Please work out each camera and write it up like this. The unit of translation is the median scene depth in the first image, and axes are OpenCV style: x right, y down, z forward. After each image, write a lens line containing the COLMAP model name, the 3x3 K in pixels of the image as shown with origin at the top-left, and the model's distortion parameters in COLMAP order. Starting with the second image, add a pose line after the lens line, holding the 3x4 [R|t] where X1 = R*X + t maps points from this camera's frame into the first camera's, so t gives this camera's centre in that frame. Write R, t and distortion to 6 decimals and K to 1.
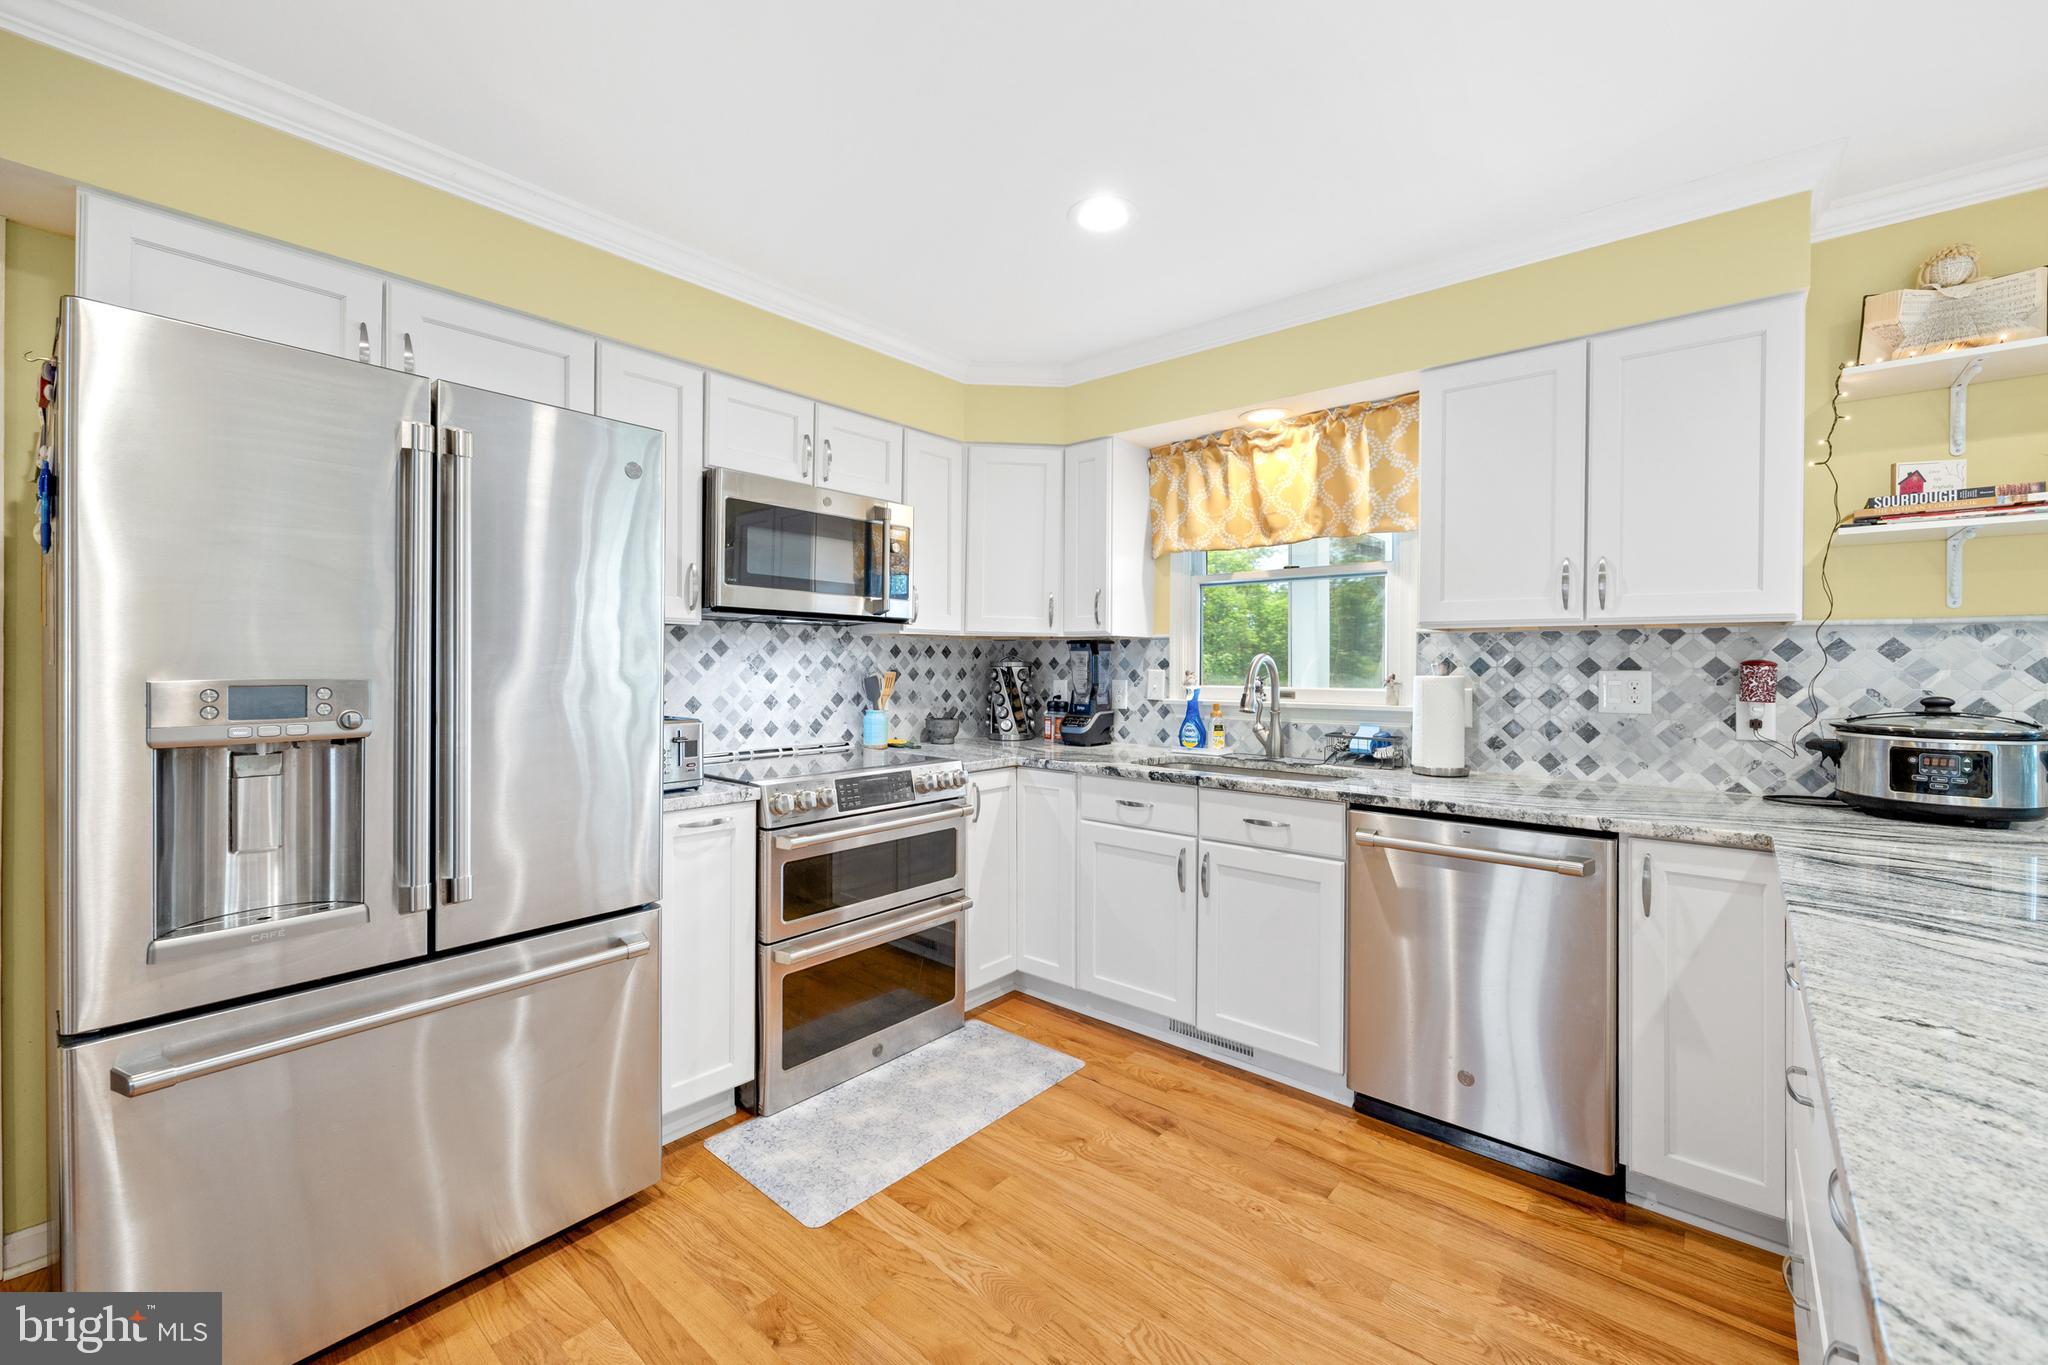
lens RADIAL K [[847.6, 0, 1045.3], [0, 847.6, 666.8], [0, 0, 1]] dist [0.003230, -0.000303]
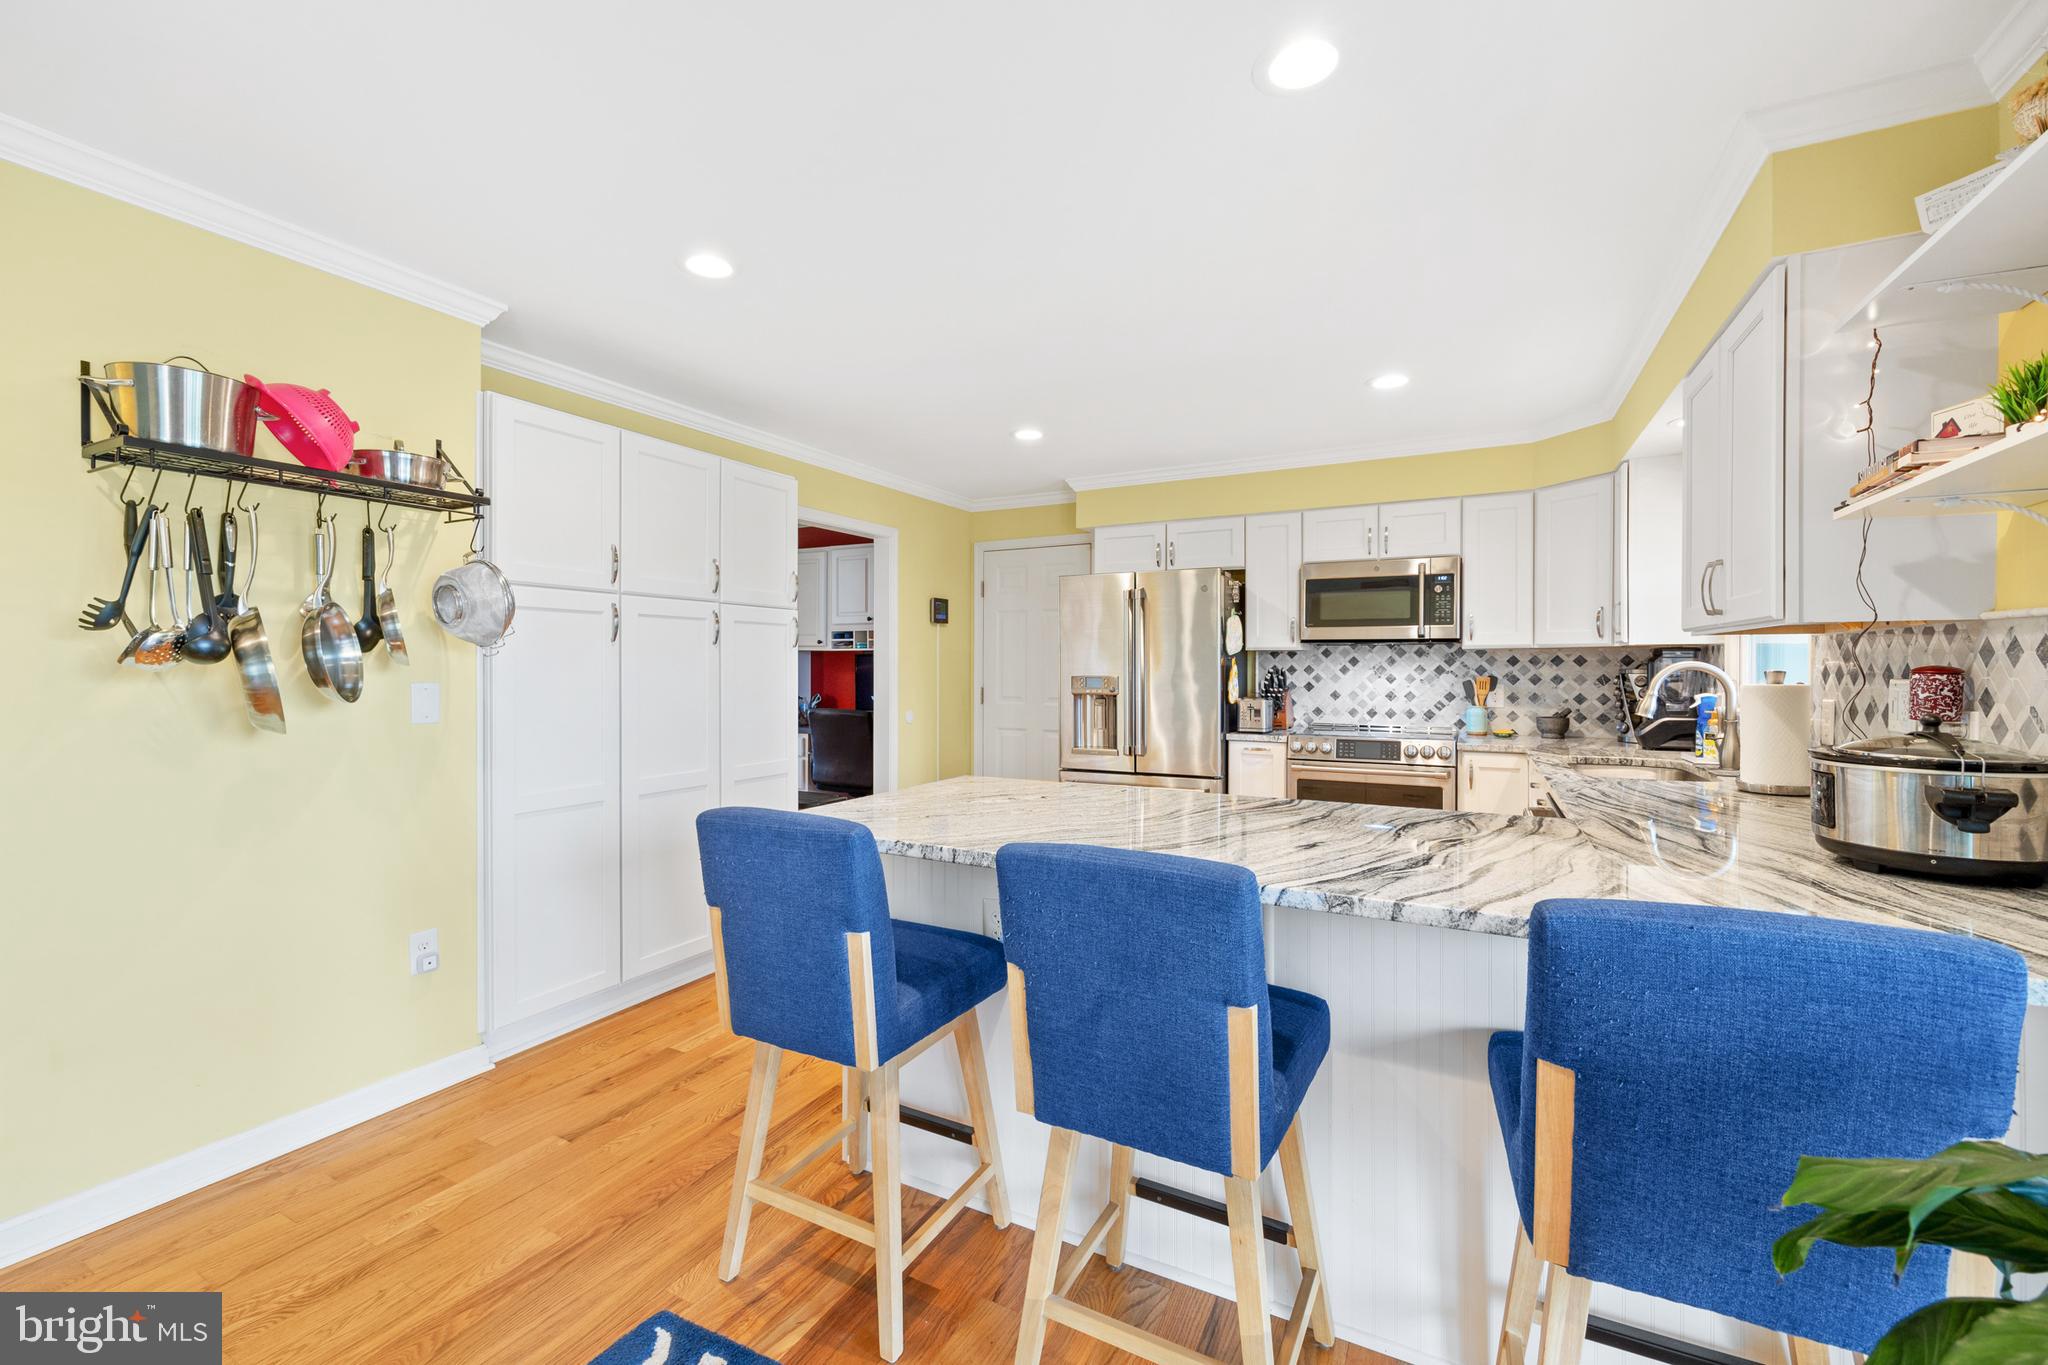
lens RADIAL K [[847.6, 0, 1012.4], [0, 847.6, 677.6], [0, 0, 1]] dist [0.003230, -0.000303]
pose [[0.204290, 0.007533, -0.978881, 1.218616], [-0.003164, 0.999970, 0.007035, -0.000387], [0.978905, 0.001660, 0.204308, 0.012589]]
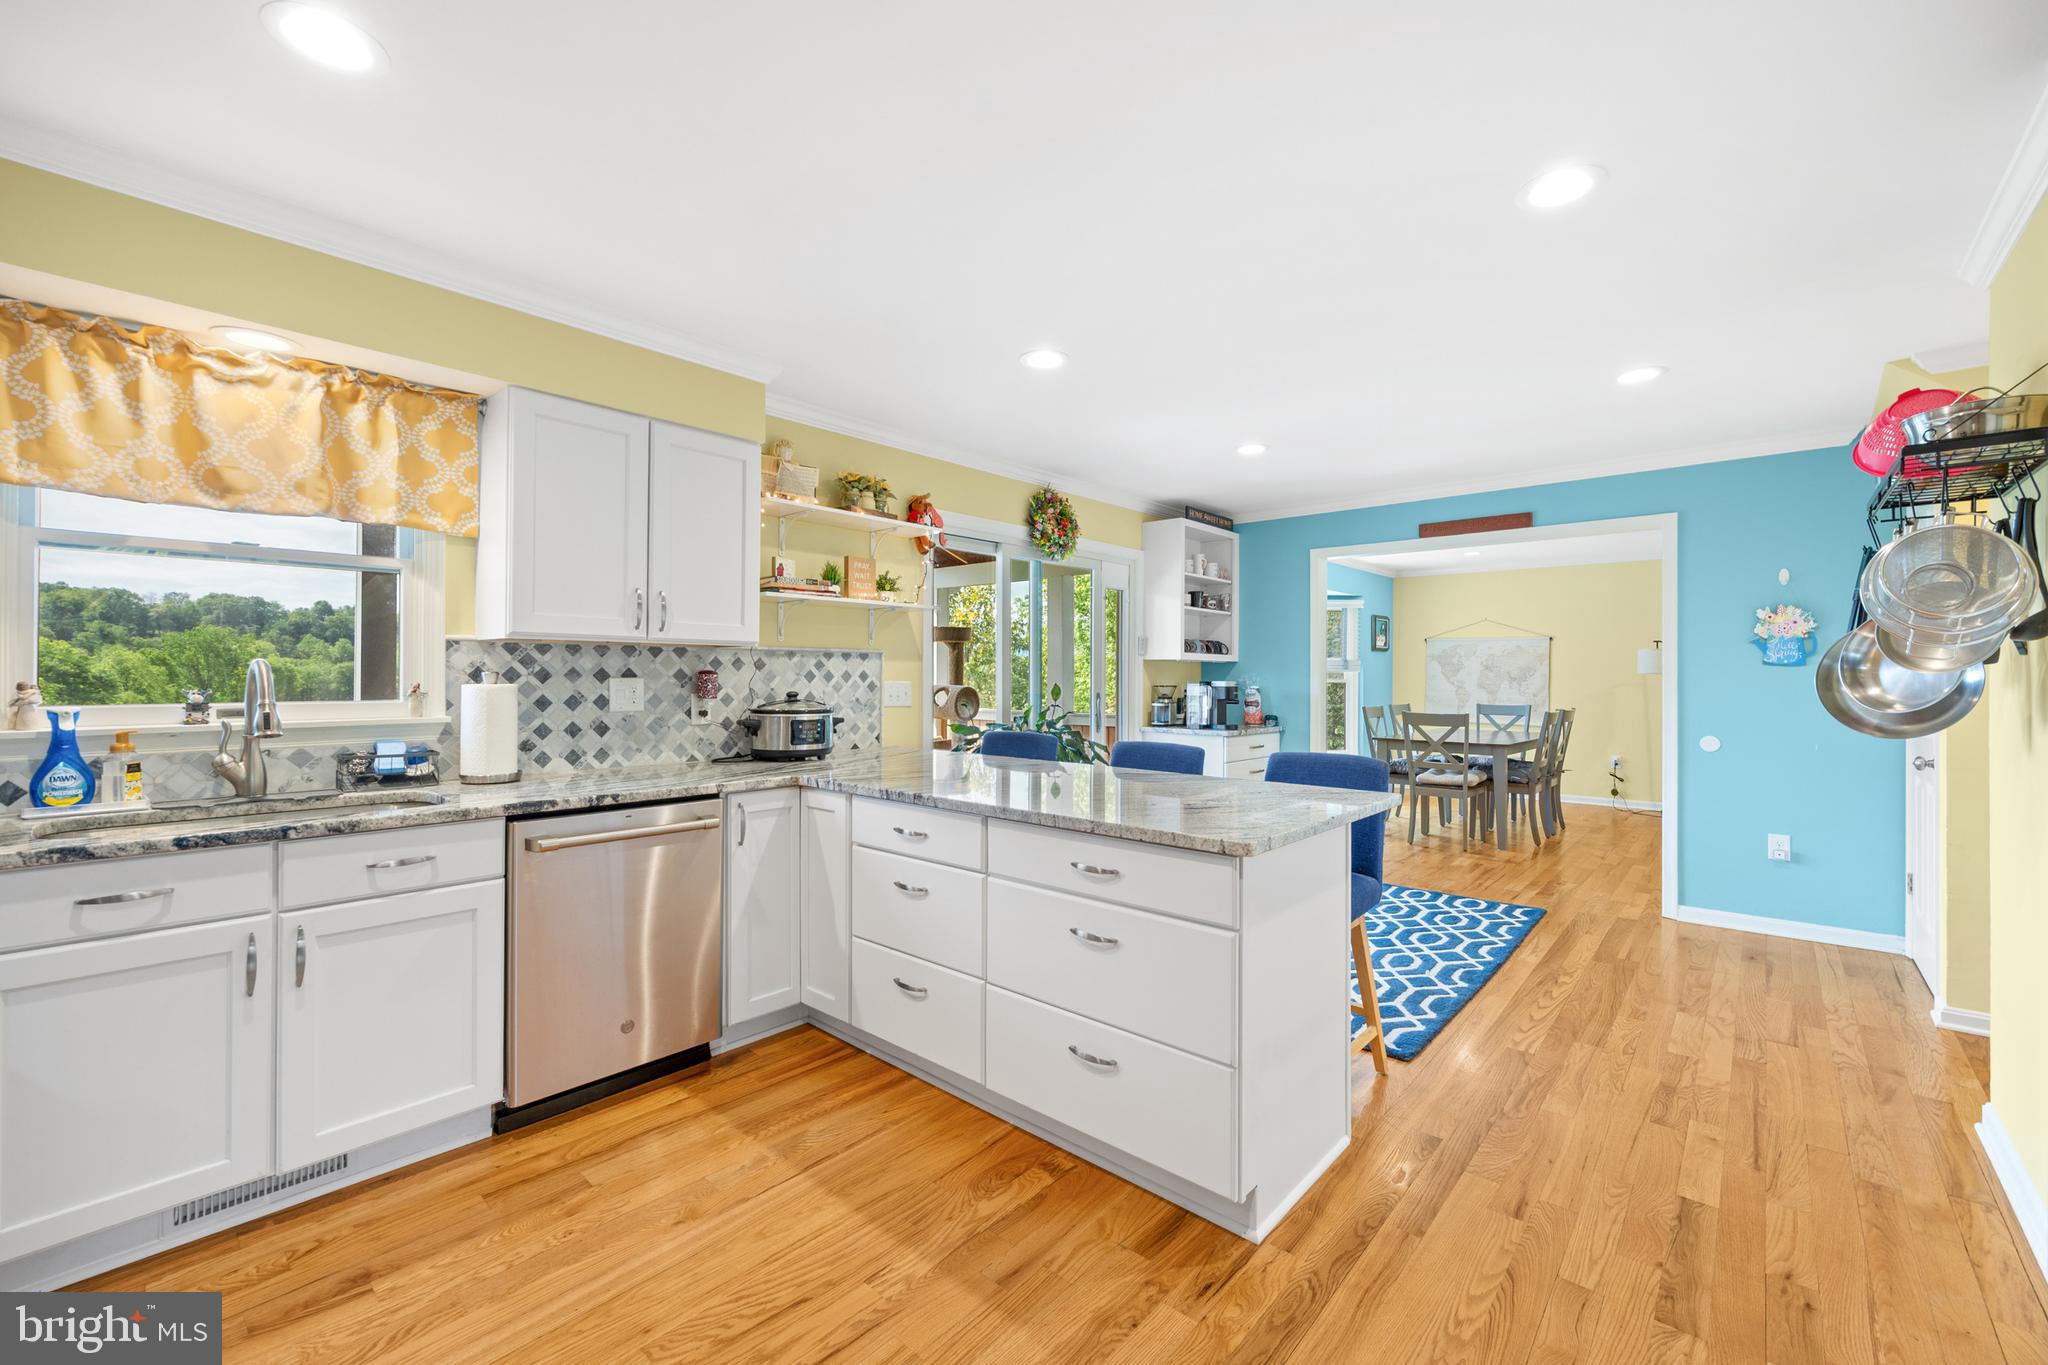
lens RADIAL K [[847.6, 0, 1041.3], [0, 847.6, 670.6], [0, 0, 1]] dist [0.003230, -0.000303]
pose [[0.005166, 0.002002, 0.999985, -0.553732], [-0.001000, 0.999998, -0.001997, -0.004350], [-0.999986, -0.000990, 0.005168, 0.346982]]
